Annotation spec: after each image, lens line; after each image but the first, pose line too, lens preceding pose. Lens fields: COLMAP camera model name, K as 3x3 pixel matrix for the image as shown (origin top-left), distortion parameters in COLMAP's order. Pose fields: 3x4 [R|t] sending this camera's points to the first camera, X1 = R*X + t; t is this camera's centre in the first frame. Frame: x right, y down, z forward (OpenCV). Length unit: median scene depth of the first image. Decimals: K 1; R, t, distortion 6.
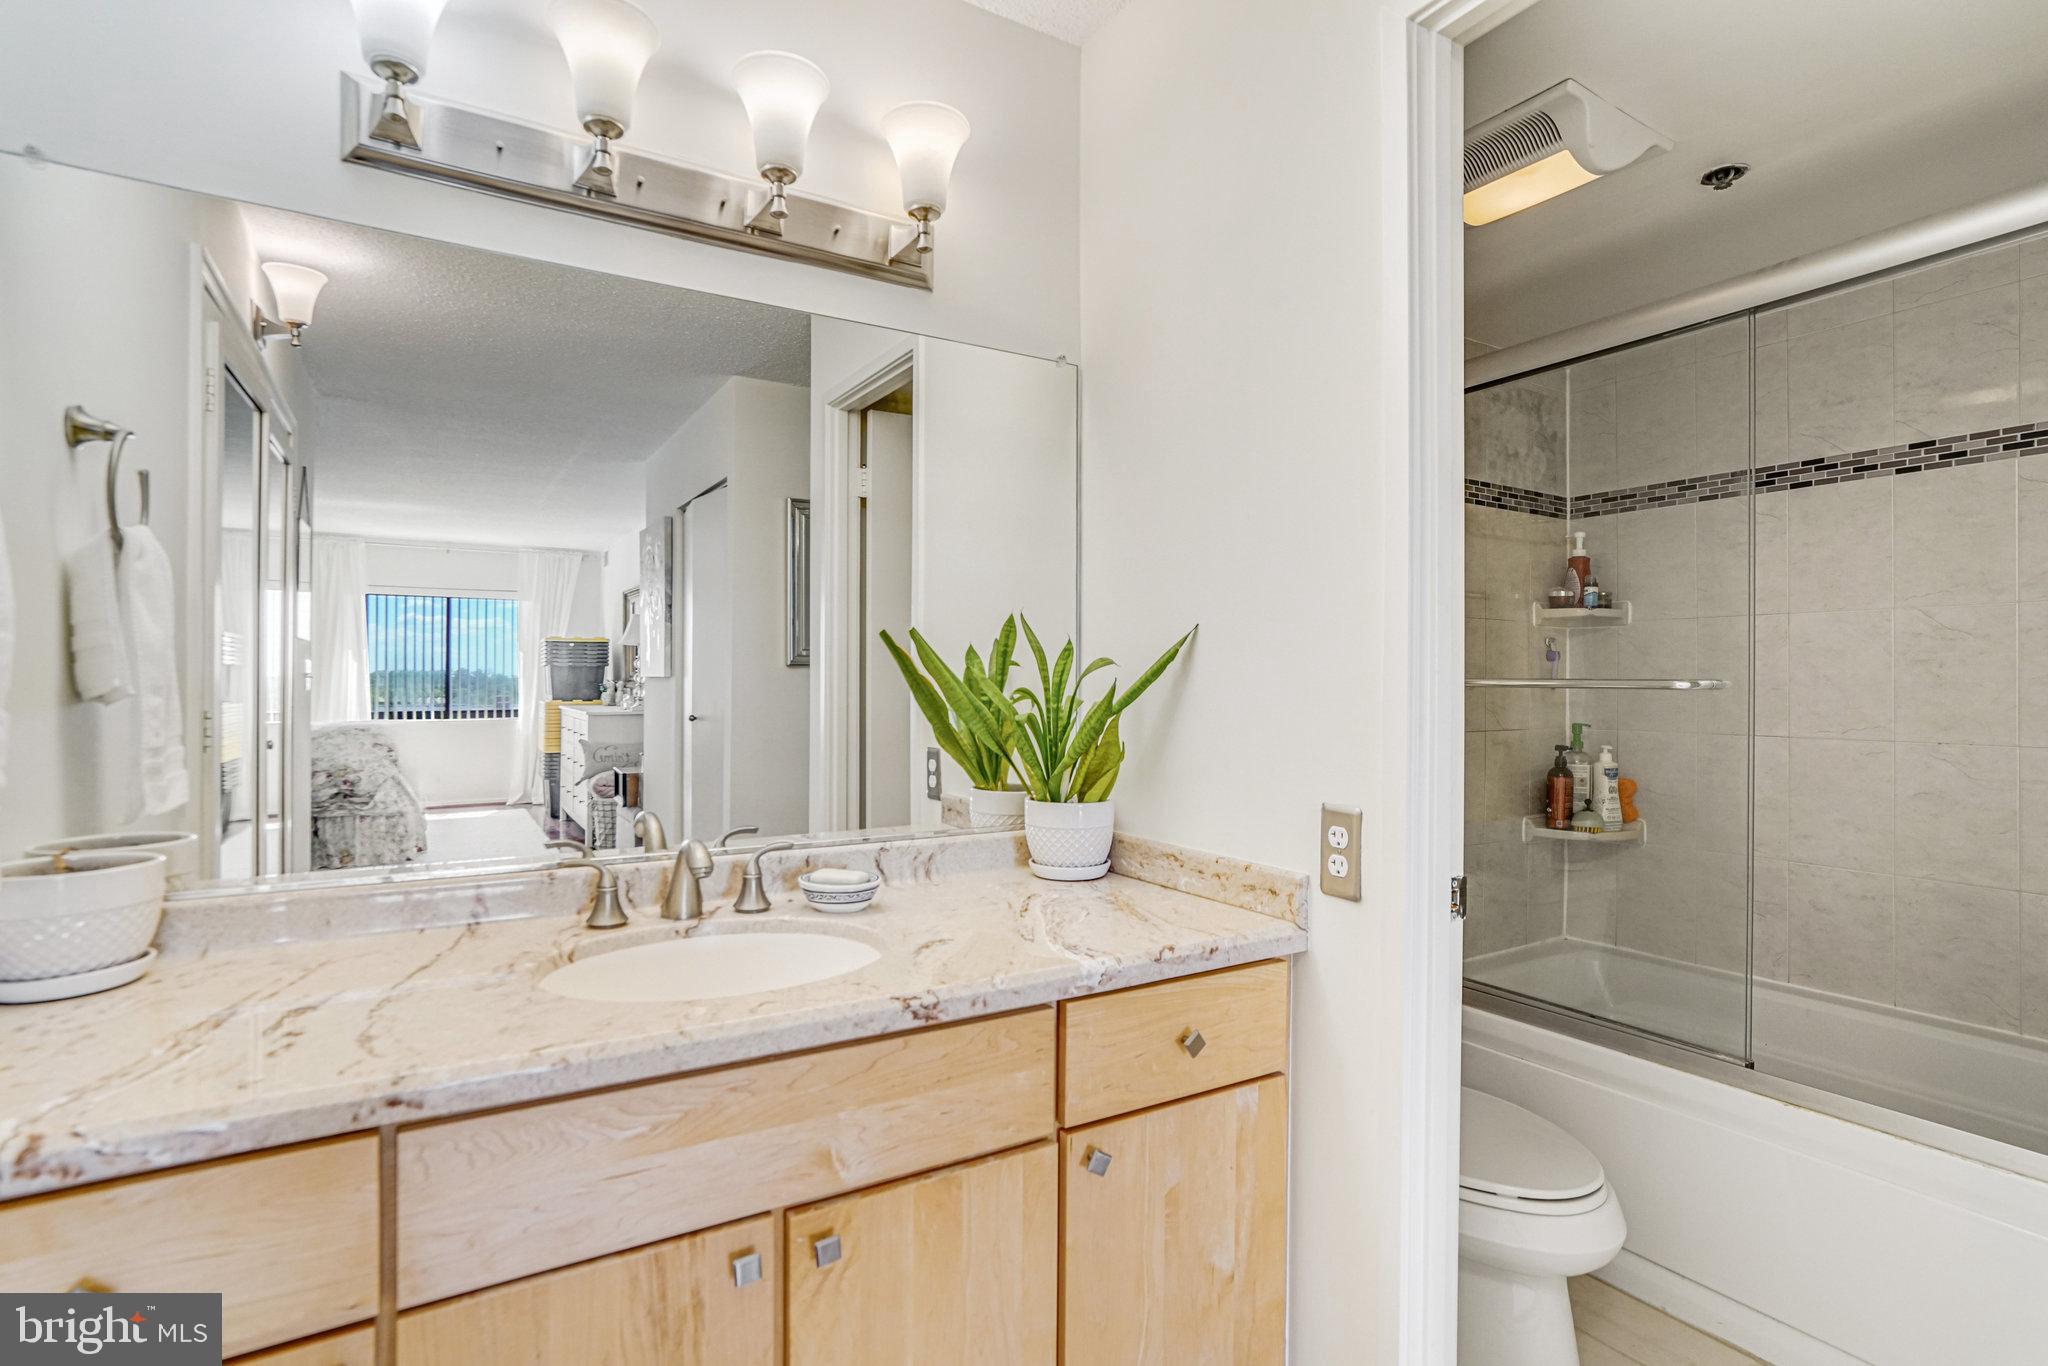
lens RADIAL K [[975.1, 0, 1021.4], [0, 975.1, 686.1], [0, 0, 1]] dist [-0.021107, 0.013564]
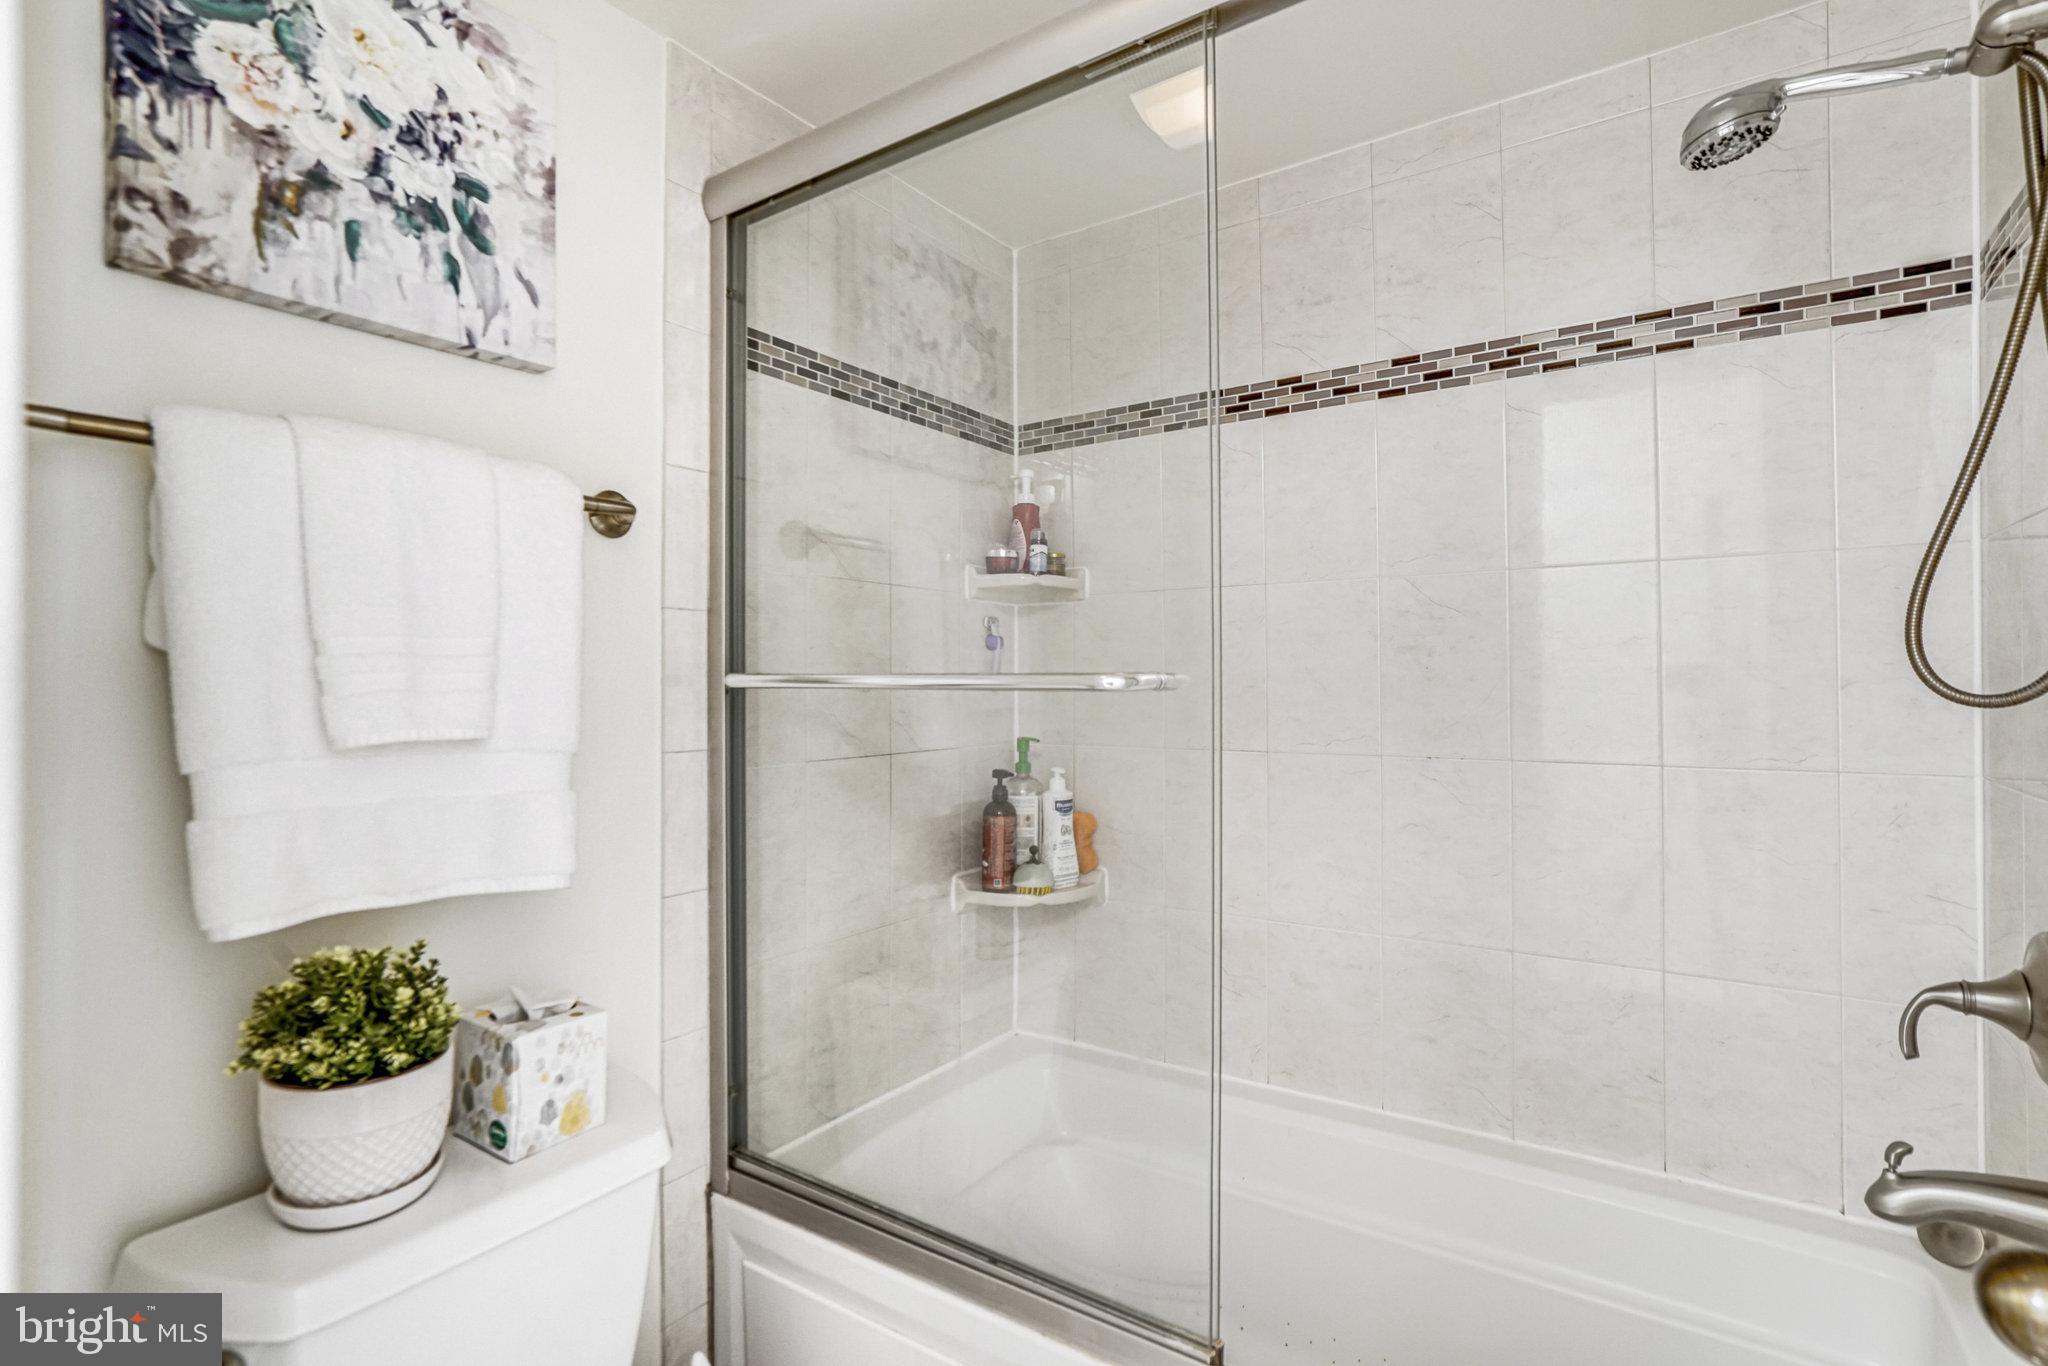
lens RADIAL K [[975.1, 0, 1014.3], [0, 975.1, 685.3], [0, 0, 1]] dist [-0.021107, 0.013564]
pose [[0.914979, -0.009430, 0.403392, 0.286620], [0.009852, 0.999951, 0.001028, -0.000481], [-0.403381, 0.003034, 0.915027, 0.358705]]
